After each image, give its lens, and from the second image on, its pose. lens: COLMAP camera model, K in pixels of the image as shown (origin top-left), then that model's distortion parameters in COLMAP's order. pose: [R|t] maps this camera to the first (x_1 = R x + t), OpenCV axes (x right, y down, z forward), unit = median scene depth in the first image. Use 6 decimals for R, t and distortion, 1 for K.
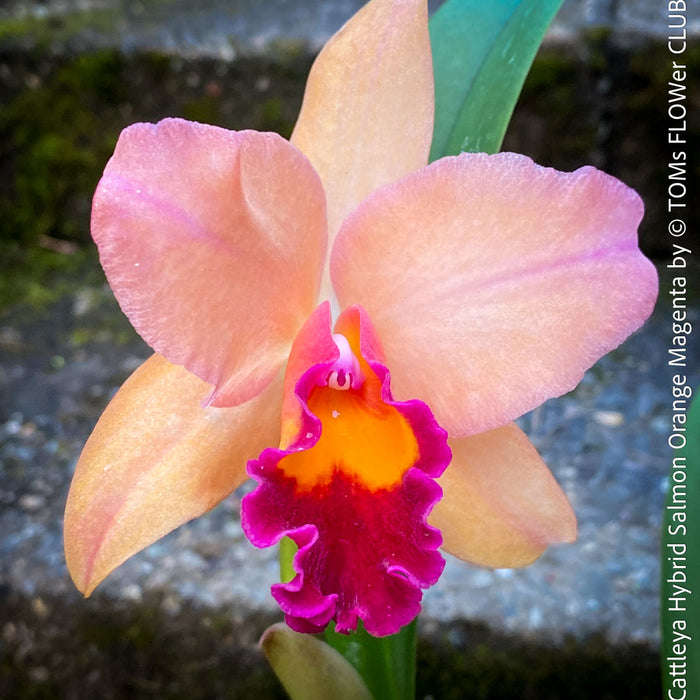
lens RADIAL K [[1063.4, 0, 345.2], [0, 1063.4, 350.8], [0, 0, 1]] dist [0.217114, -0.704727]
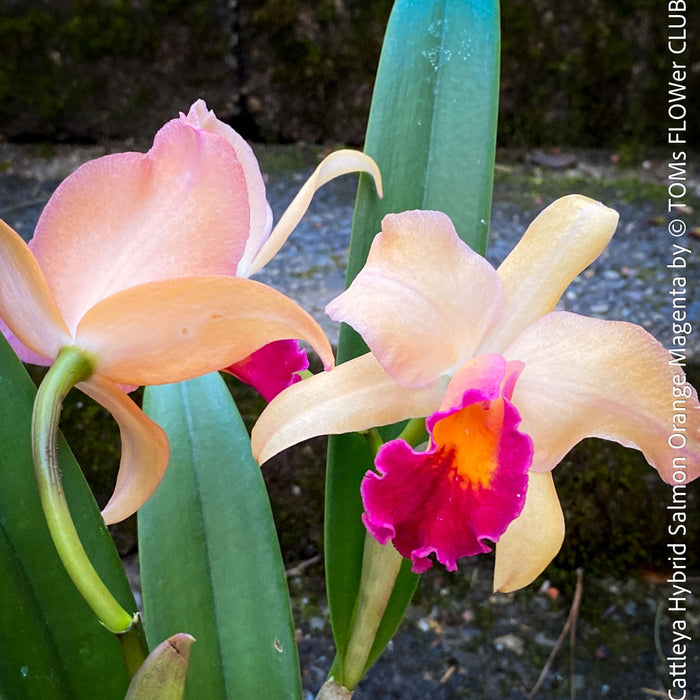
lens RADIAL K [[1063.4, 0, 345.2], [0, 1063.4, 350.8], [0, 0, 1]] dist [0.217114, -0.704727]
pose [[0.973224, -0.031227, 0.227728, 0.092064], [0.028380, 0.999473, 0.015762, 0.226972], [-0.228100, -0.008877, 0.973597, -0.436030]]
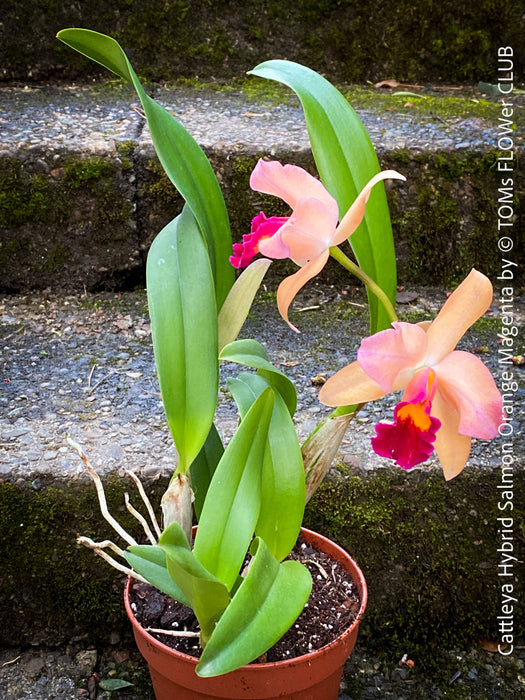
lens RADIAL K [[1005.9, 0, 262.5], [0, 1005.9, 350.0], [0, 0, 1]] dist [0.247722, -0.834794]
pose [[0.963342, -0.044993, 0.264477, 0.026769], [0.062614, 0.996318, -0.058572, 0.153181], [-0.260868, 0.072984, 0.962612, -0.685063]]
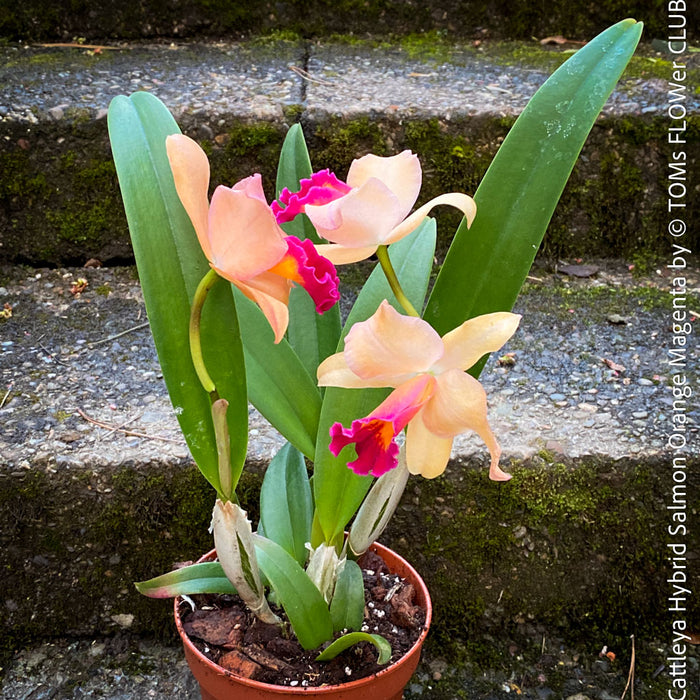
lens RADIAL K [[1063.4, 0, 345.2], [0, 1063.4, 350.8], [0, 0, 1]] dist [0.217114, -0.704727]
pose [[0.966928, -0.048840, 0.250331, -0.126473], [0.056599, 0.998111, -0.023890, 0.118519], [-0.248691, 0.037268, 0.967866, -0.664922]]
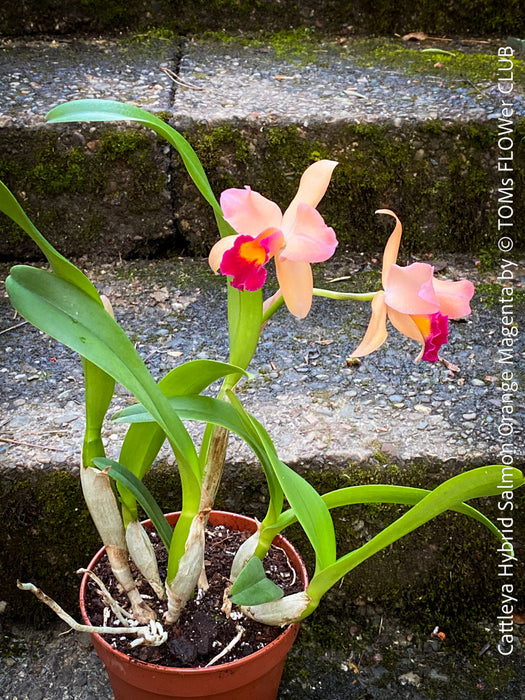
lens RADIAL K [[1005.0, 0, 260.3], [0, 1005.0, 336.4], [0, 0, 1]] dist [0.236010, -0.768445]
pose [[0.964950, -0.065333, 0.254170, -0.040123], [0.060554, 0.997811, 0.026590, -0.000073], [-0.255351, -0.010267, 0.966794, -0.728864]]
